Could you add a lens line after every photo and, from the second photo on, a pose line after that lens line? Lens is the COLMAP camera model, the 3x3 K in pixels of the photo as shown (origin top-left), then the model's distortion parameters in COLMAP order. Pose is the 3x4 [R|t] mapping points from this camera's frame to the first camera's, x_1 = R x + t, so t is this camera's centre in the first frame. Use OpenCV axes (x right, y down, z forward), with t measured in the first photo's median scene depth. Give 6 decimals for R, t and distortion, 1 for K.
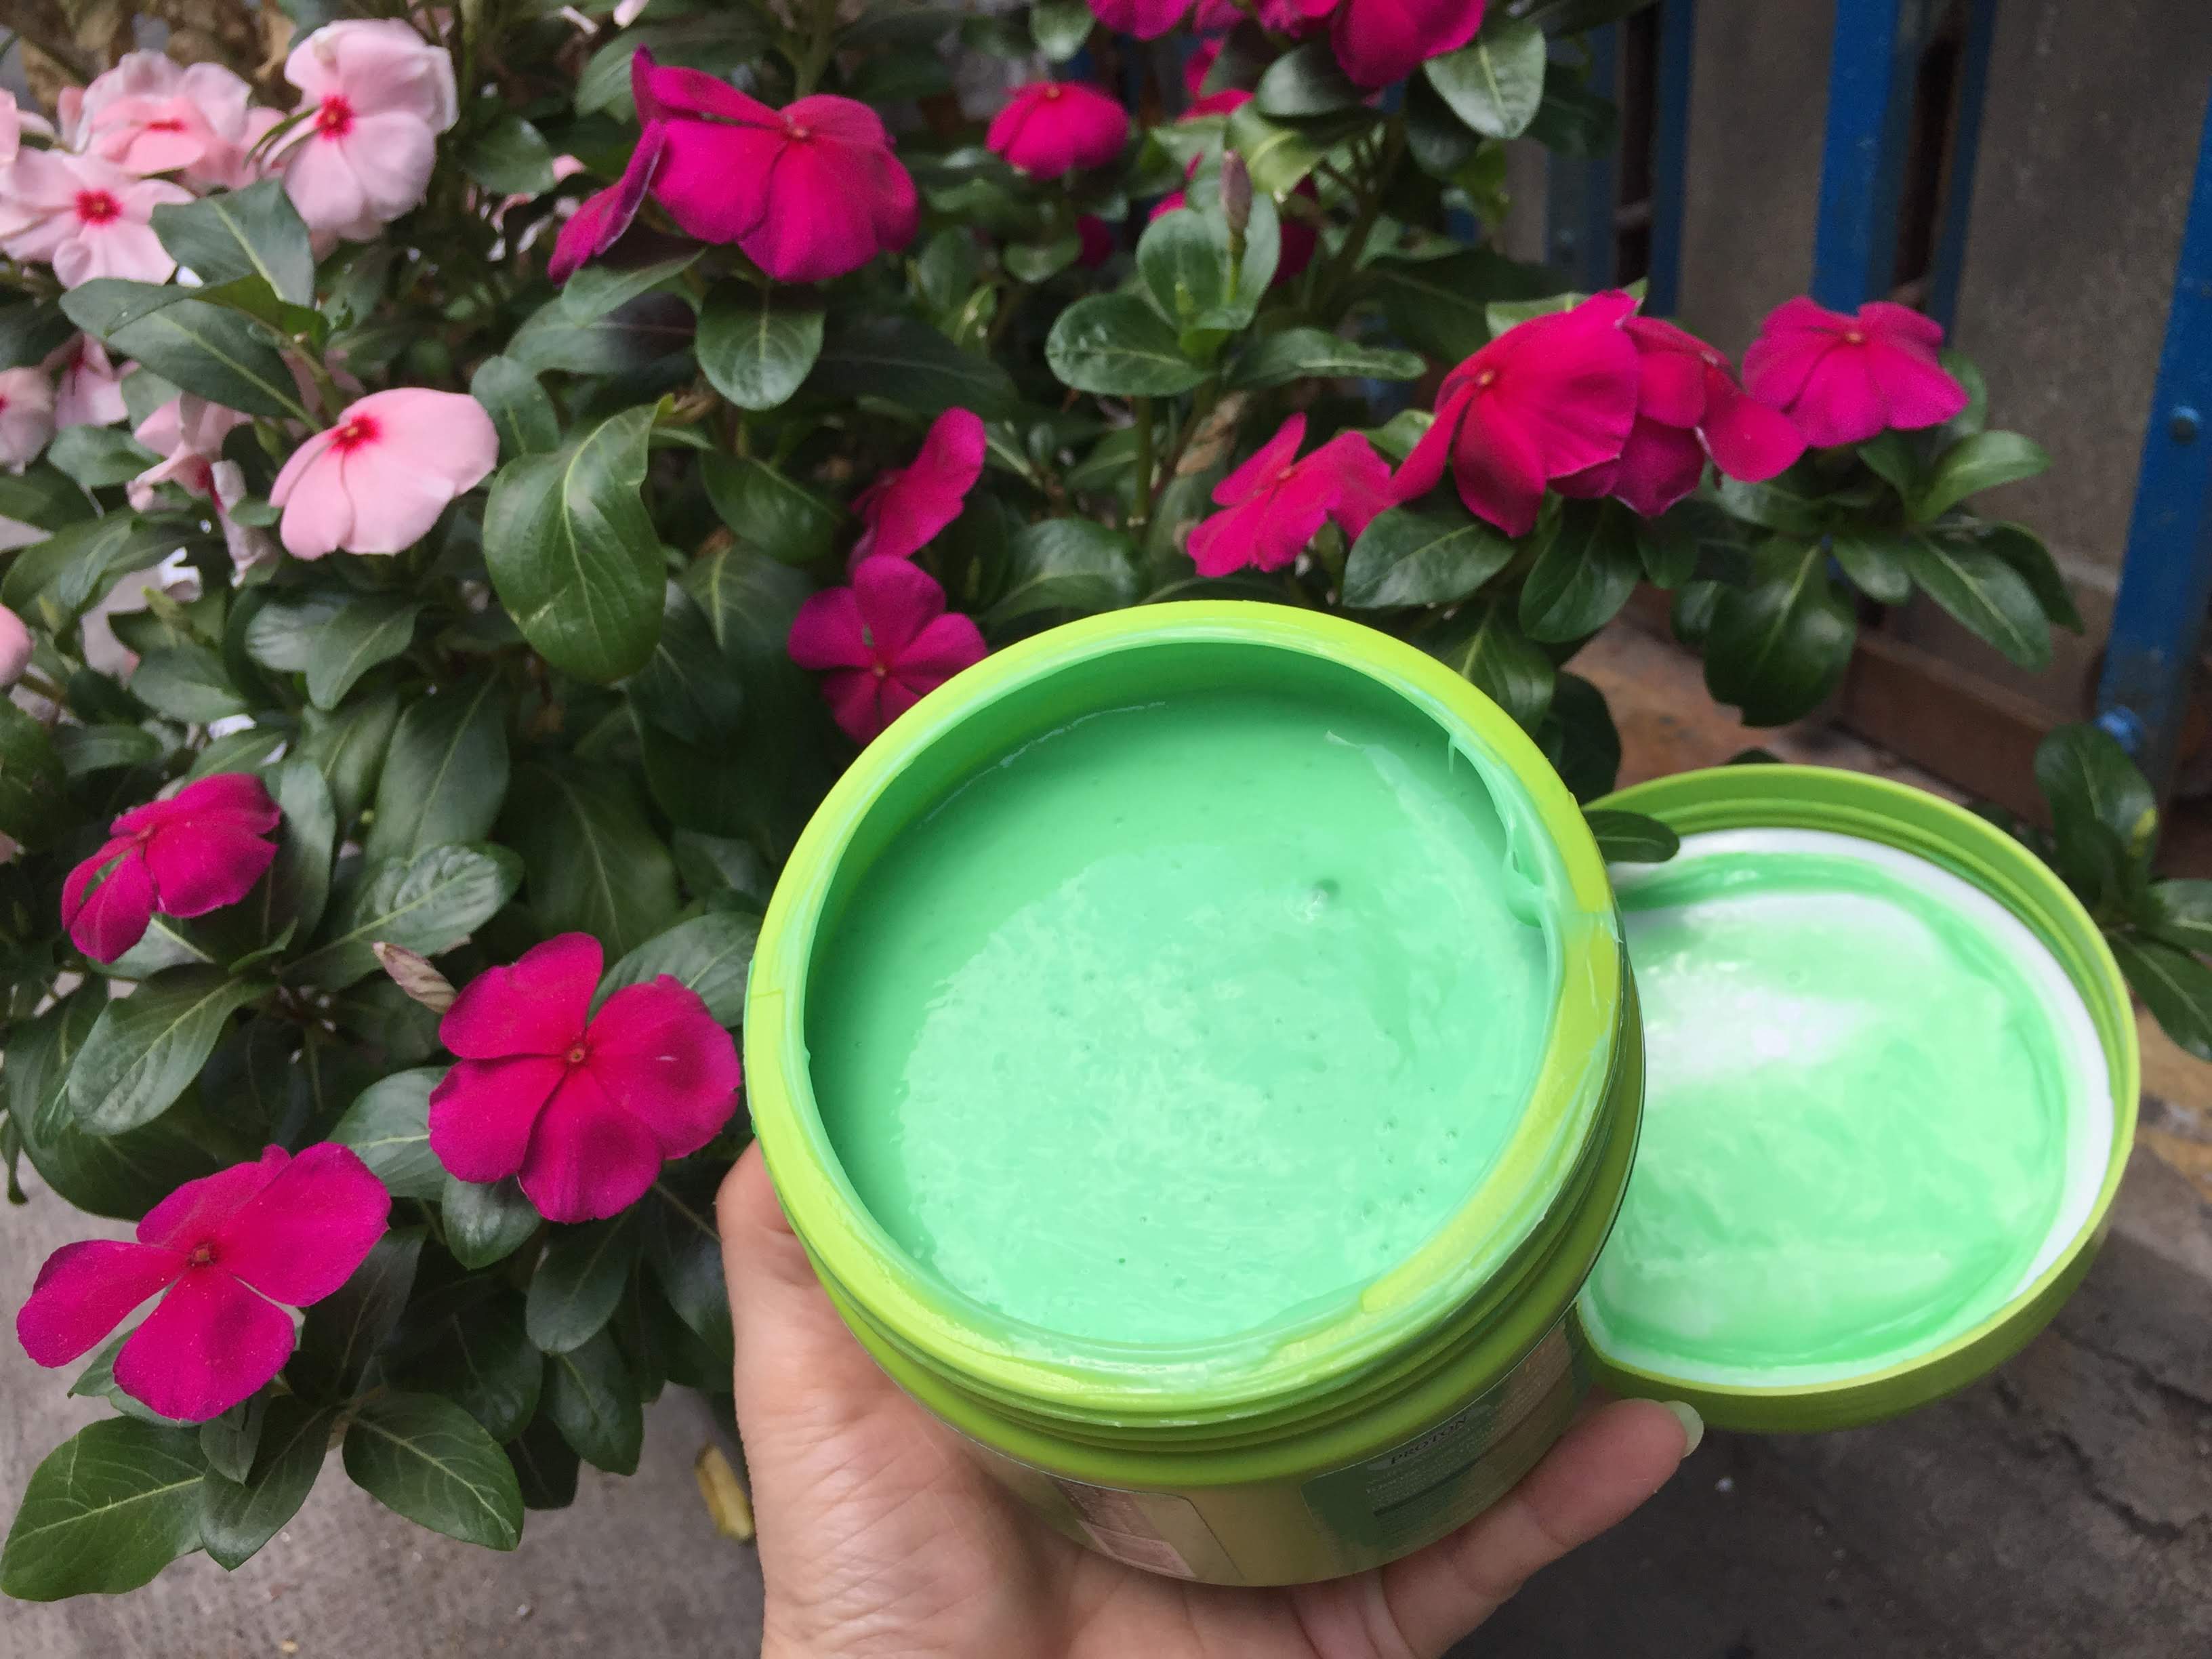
lens RADIAL K [[1858.3, 0, 1113.0], [0, 1858.3, 818.1], [0, 0, 1]] dist [0.027714, -0.105839]
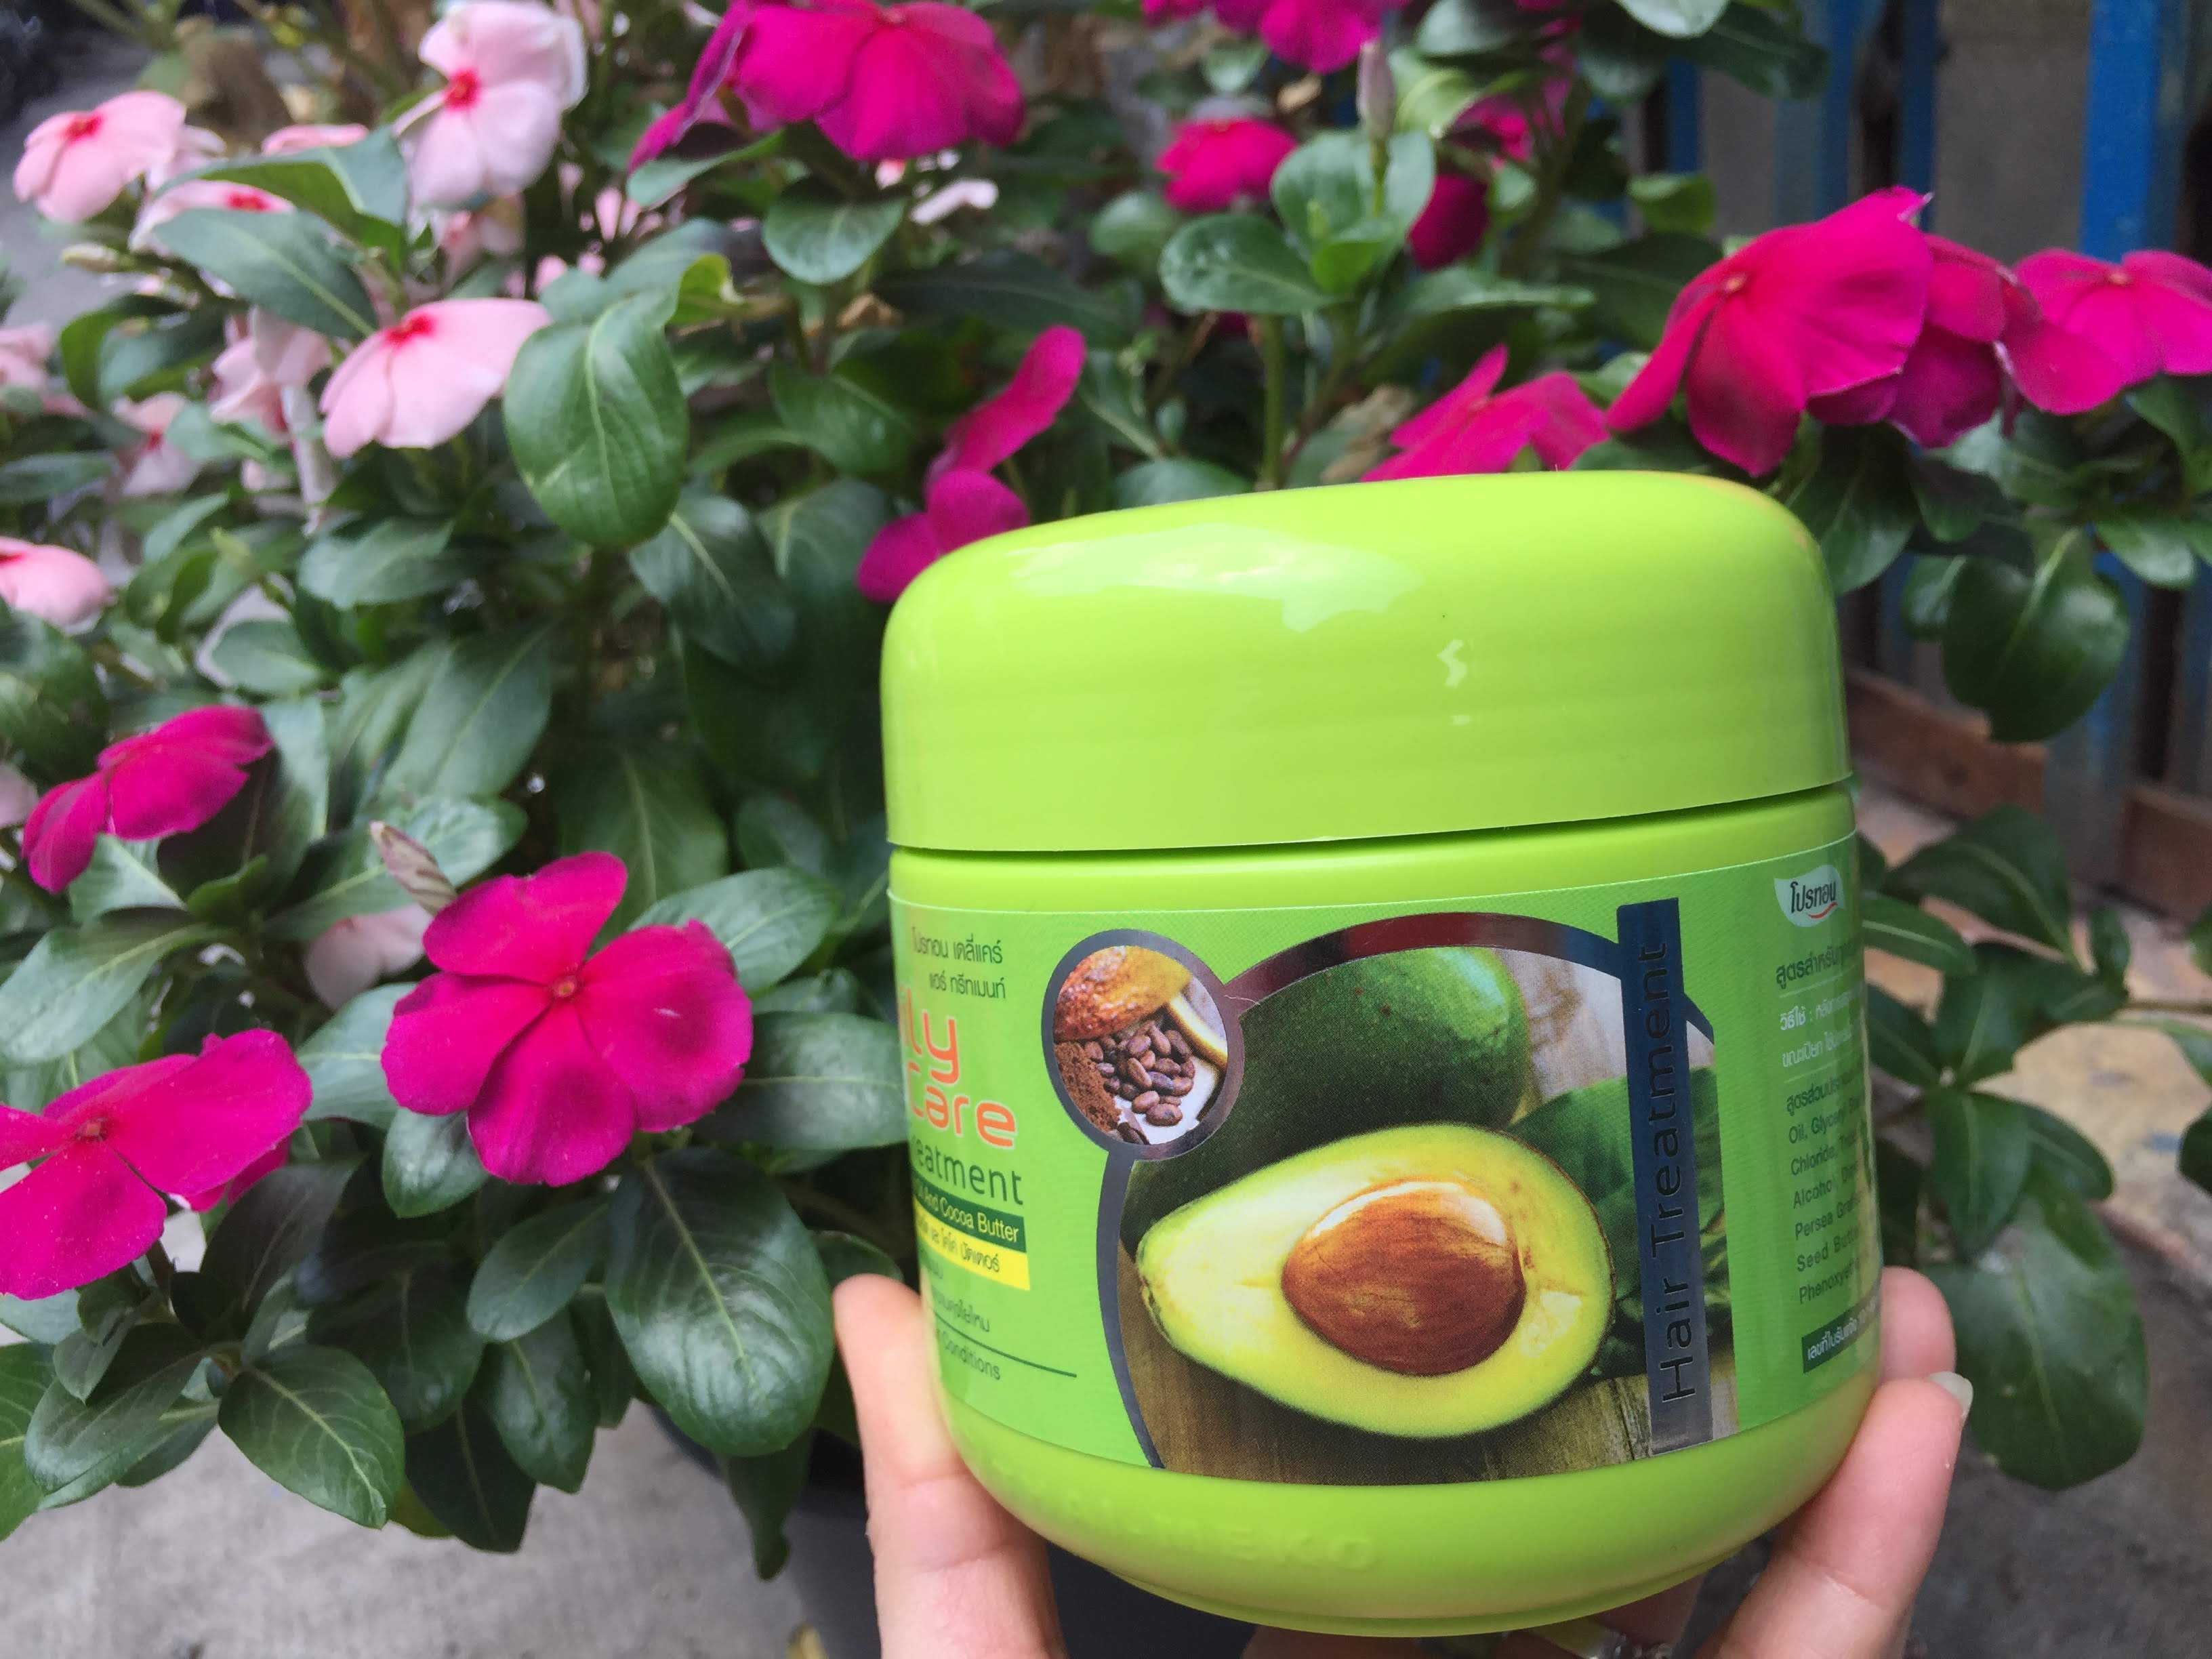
lens RADIAL K [[1858.1, 0, 1065.9], [0, 1858.1, 804.6], [0, 0, 1]] dist [0.015140, -0.081299]
pose [[0.988750, 0.031023, -0.146328, 0.062977], [-0.051263, 0.989293, -0.136646, 0.139909], [0.140522, 0.142610, 0.979753, 0.163402]]
